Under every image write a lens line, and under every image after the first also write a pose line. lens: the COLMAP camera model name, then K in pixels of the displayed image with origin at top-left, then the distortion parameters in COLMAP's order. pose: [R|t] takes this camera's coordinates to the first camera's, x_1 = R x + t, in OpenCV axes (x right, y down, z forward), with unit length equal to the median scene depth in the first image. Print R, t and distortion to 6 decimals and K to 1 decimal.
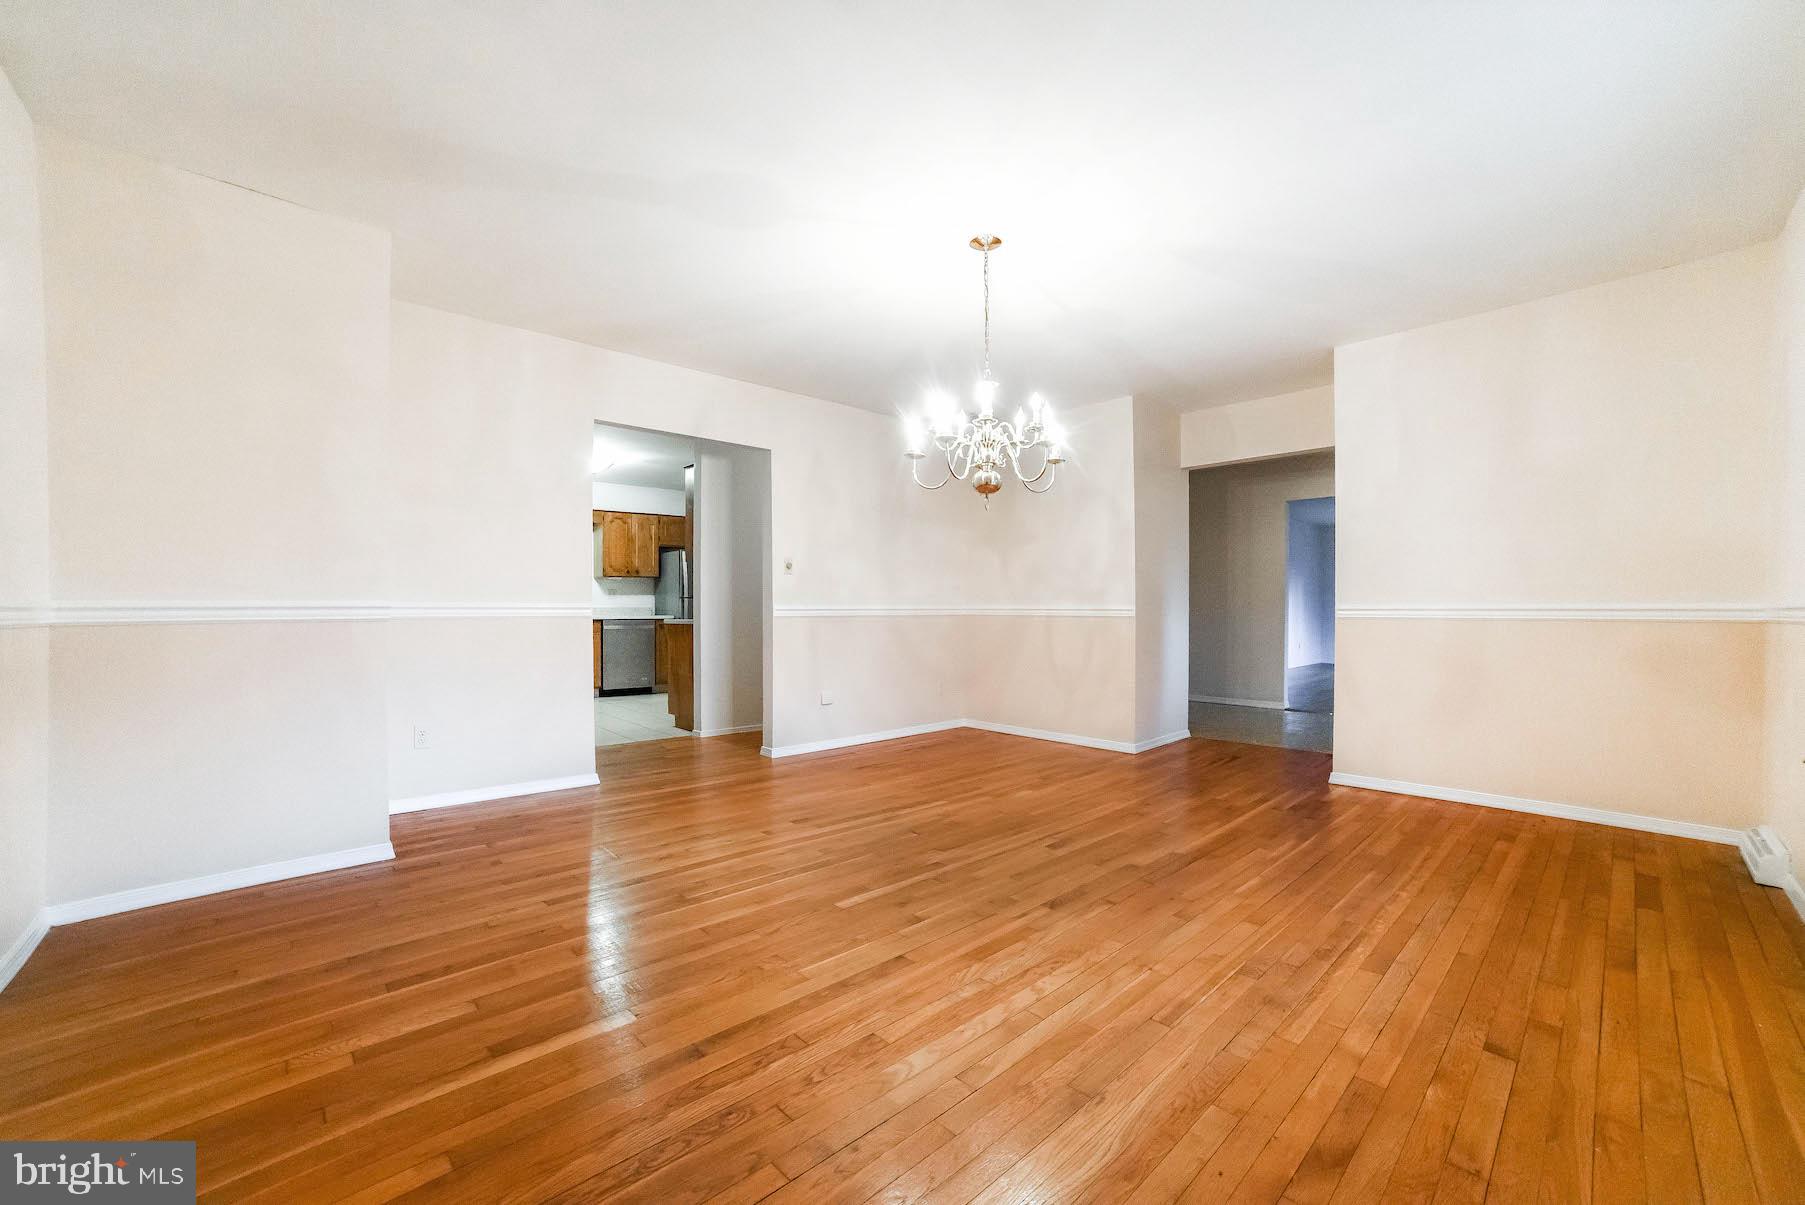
lens RADIAL K [[727.4, 0, 897.7], [0, 727.4, 613.9], [0, 0, 1]] dist [-0.092287, 0.037573]
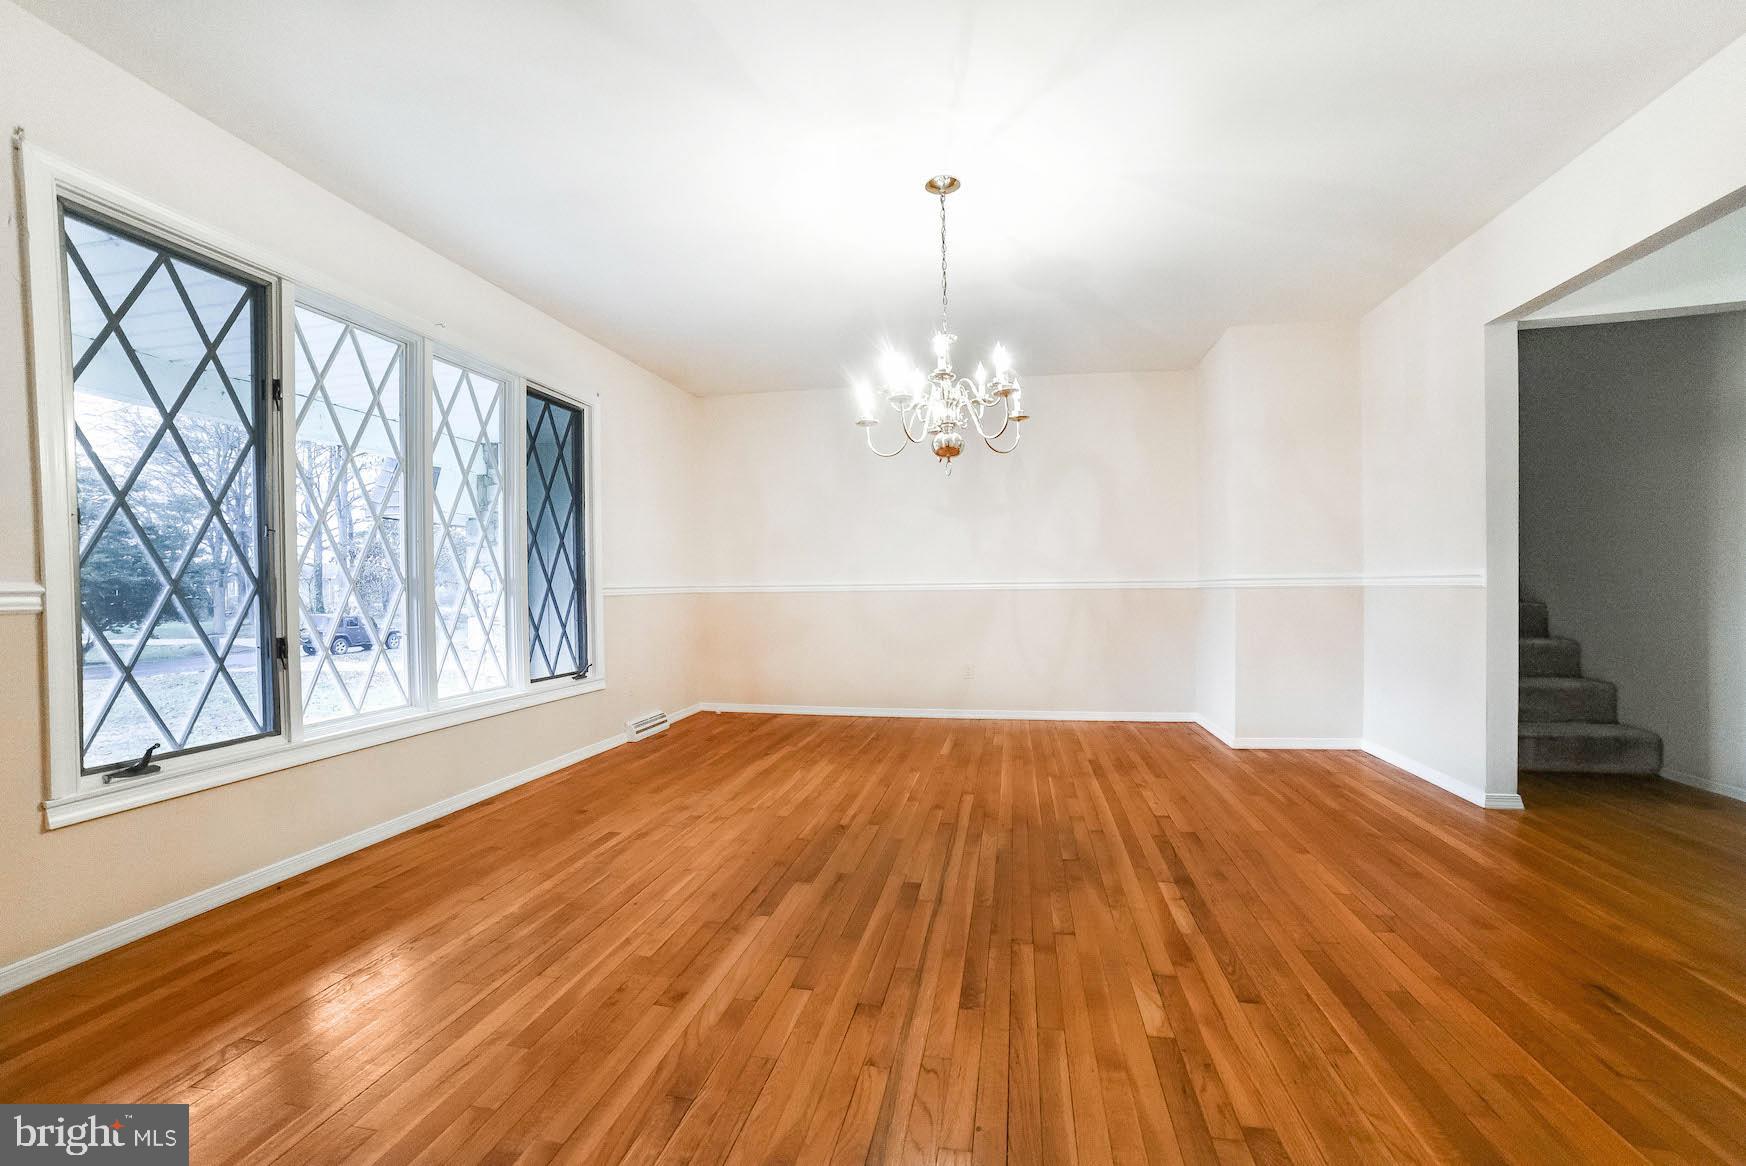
lens RADIAL K [[703.7, 0, 868.4], [0, 703.7, 594.0], [0, 0, 1]] dist [-0.092287, 0.037573]
pose [[-0.810935, 0.011598, -0.585022, 0.728391], [0.009792, 0.999933, 0.006250, 0.000902], [0.585055, -0.000660, -0.810994, 1.662378]]
